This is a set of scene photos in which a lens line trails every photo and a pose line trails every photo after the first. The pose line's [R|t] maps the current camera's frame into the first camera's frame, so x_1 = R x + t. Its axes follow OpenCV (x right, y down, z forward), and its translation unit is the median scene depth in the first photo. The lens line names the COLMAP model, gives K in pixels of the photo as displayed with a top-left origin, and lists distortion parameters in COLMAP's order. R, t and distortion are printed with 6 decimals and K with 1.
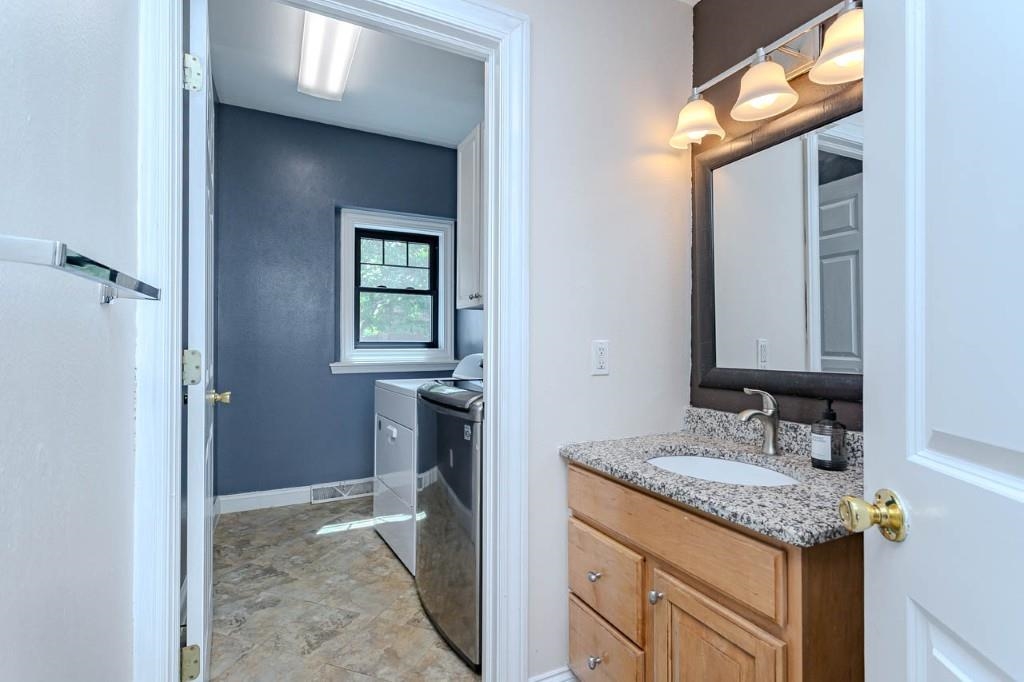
lens RADIAL K [[487.7, 0, 513.5], [0, 487.7, 338.8], [0, 0, 1]] dist [0.002781, 0.000007]
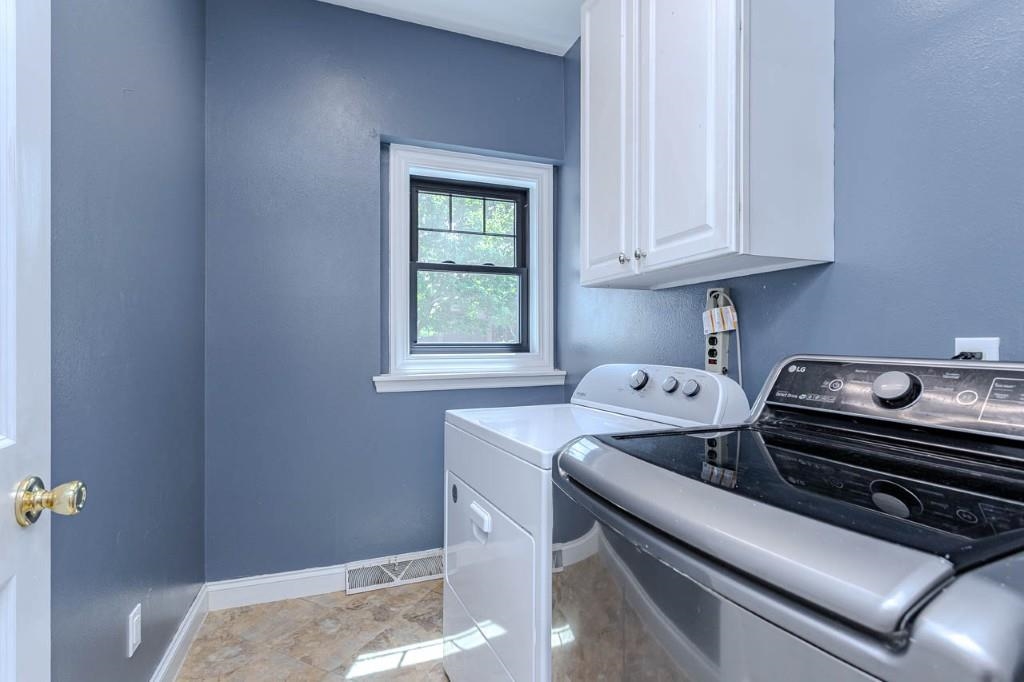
lens RADIAL K [[487.7, 0, 512.4], [0, 487.7, 338.8], [0, 0, 1]] dist [0.002781, 0.000007]
pose [[0.994097, -0.004483, -0.108403, -0.116042], [0.004277, 0.999989, -0.002133, 0.001792], [0.108412, 0.001656, 0.994105, 0.357736]]
